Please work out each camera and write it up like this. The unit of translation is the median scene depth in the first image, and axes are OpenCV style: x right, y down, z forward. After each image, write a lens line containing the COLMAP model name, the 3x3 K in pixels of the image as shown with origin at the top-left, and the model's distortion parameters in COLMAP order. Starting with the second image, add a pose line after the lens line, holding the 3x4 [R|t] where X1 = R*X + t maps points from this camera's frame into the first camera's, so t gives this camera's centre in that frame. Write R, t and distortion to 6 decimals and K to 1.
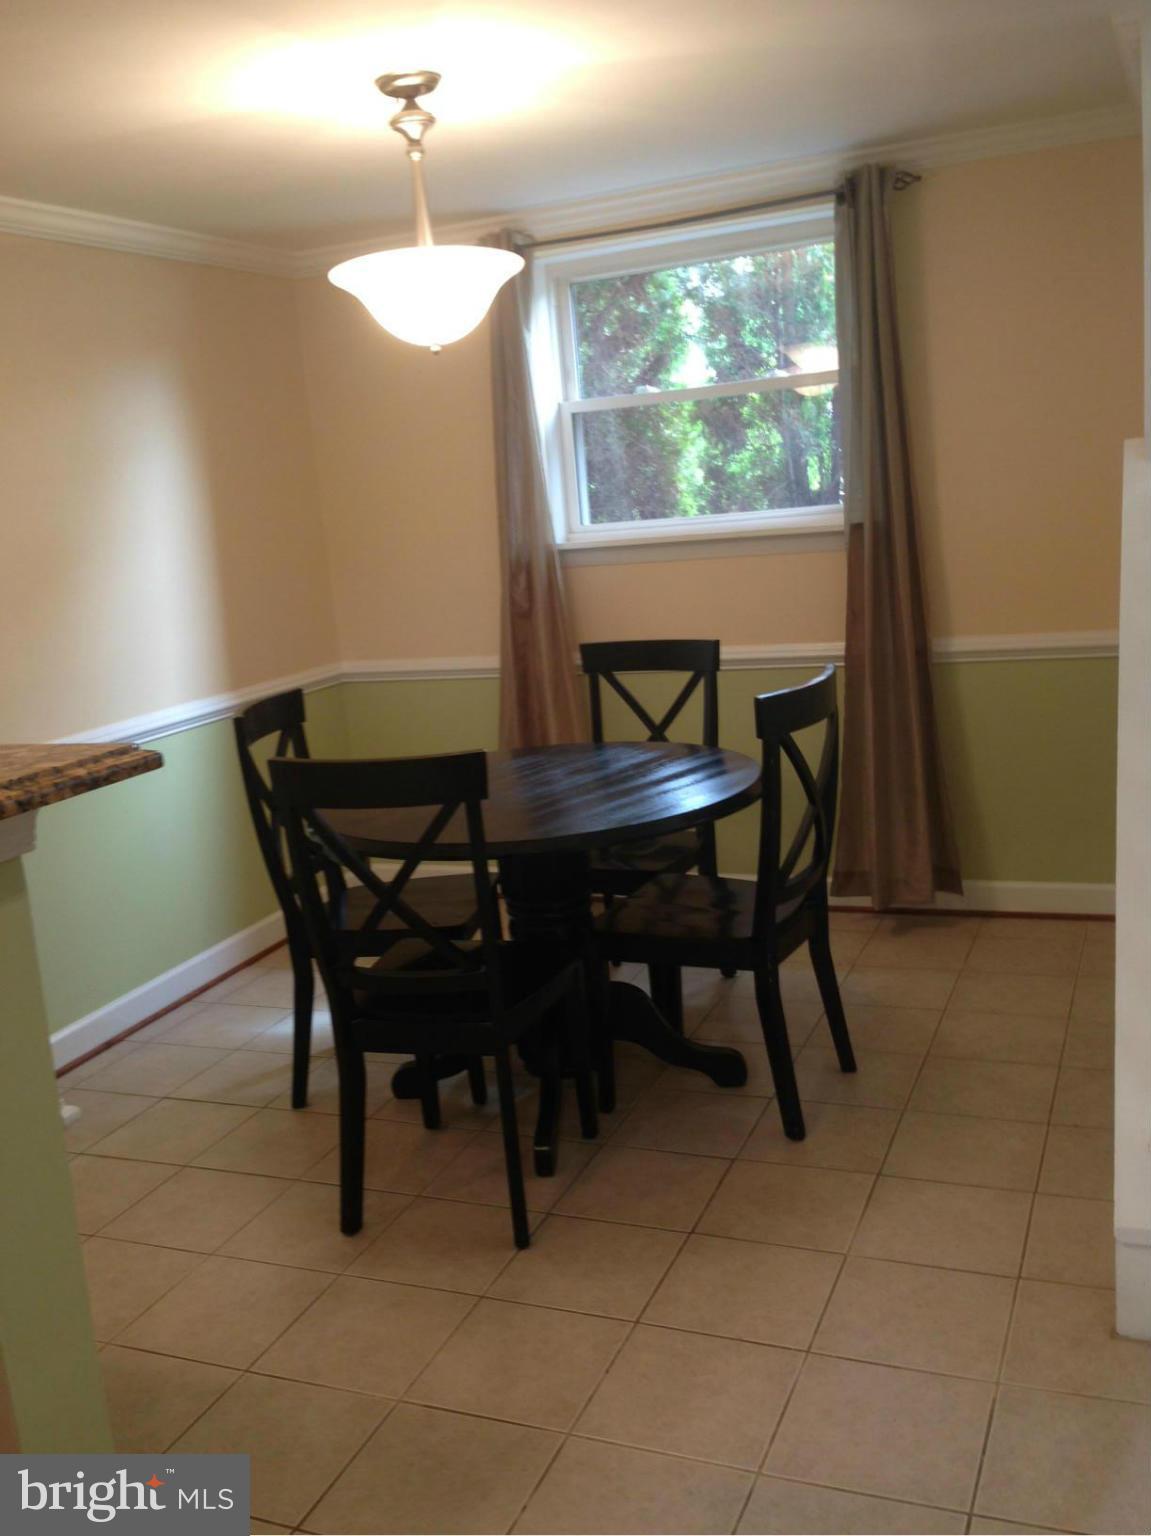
lens RADIAL K [[1411.3, 0, 571.0], [0, 1411.3, 763.4], [0, 0, 1]] dist [0.075576, -0.003442]
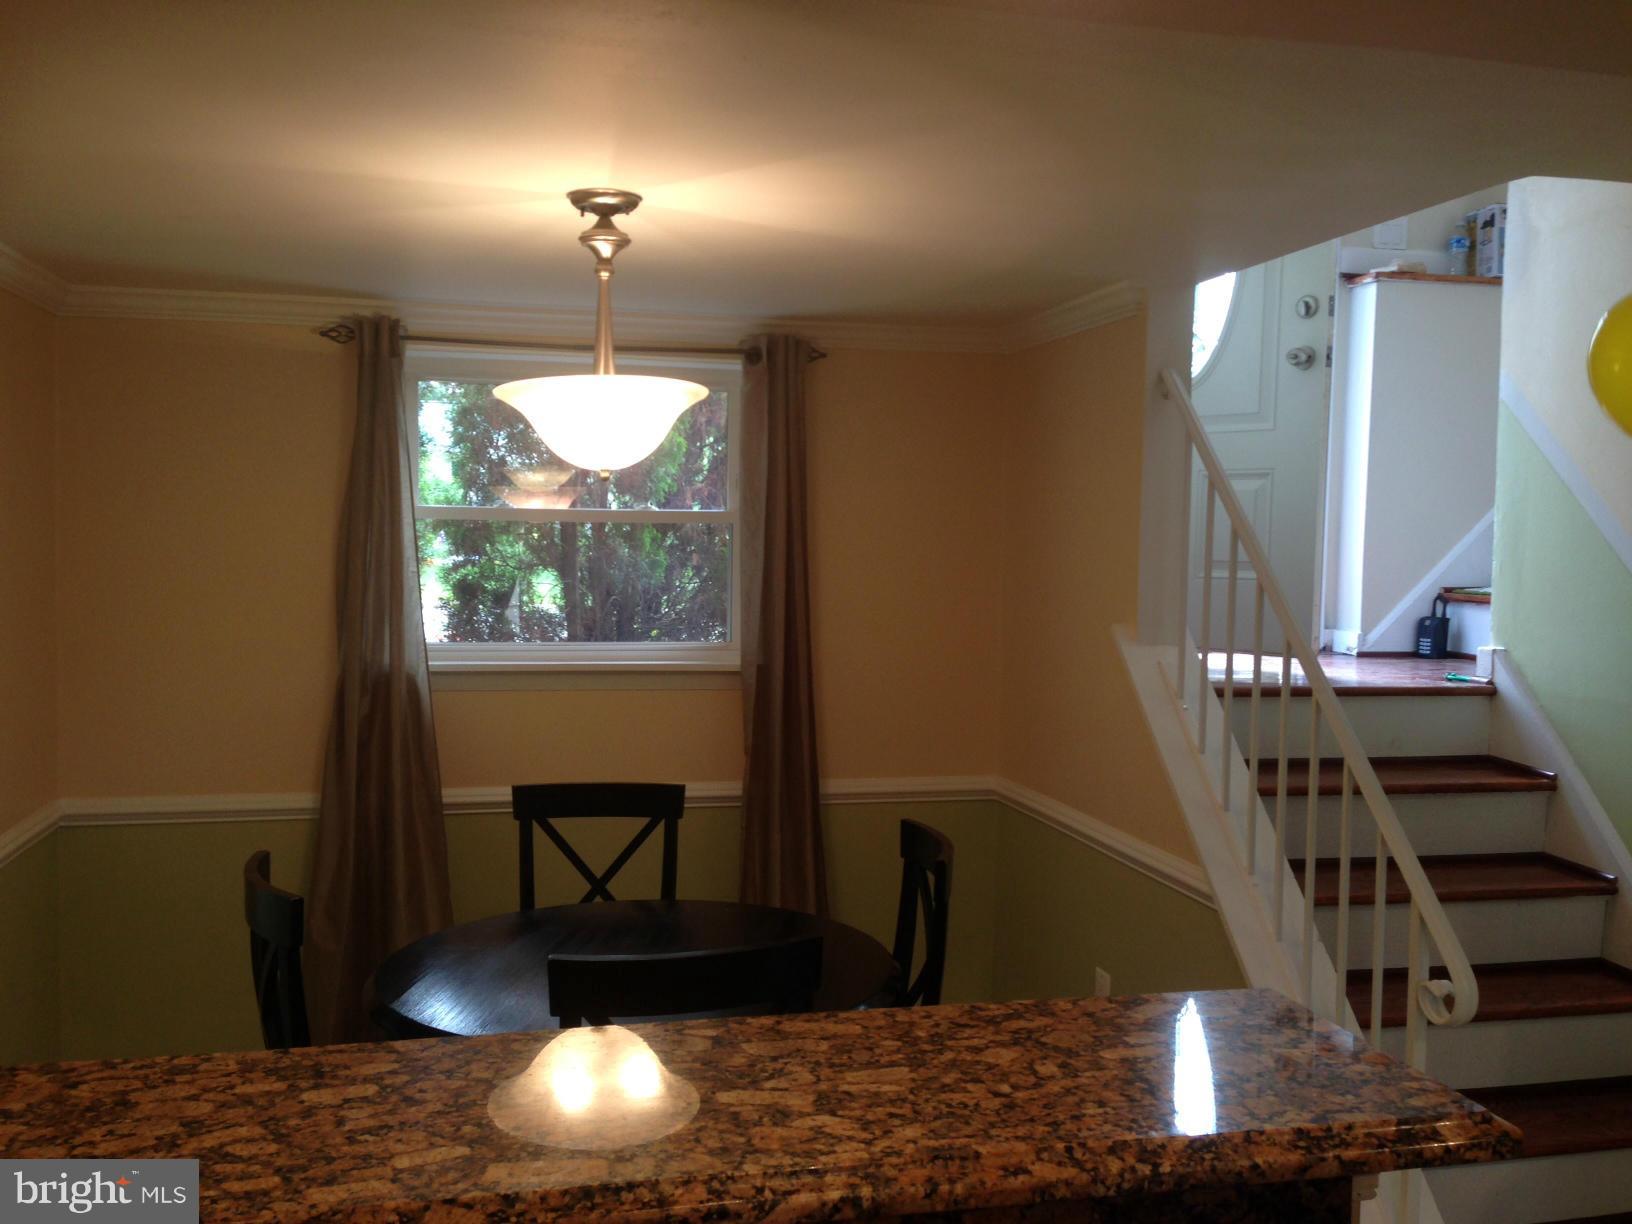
lens RADIAL K [[1499.5, 0, 816.0], [0, 1499.5, 612.0], [0, 0, 1]] dist [0.075576, -0.003442]
pose [[0.814109, 0.070781, 0.576382, -0.398966], [0.028258, 0.986540, -0.161062, -0.036219], [-0.580024, 0.147409, 0.801151, 0.128114]]
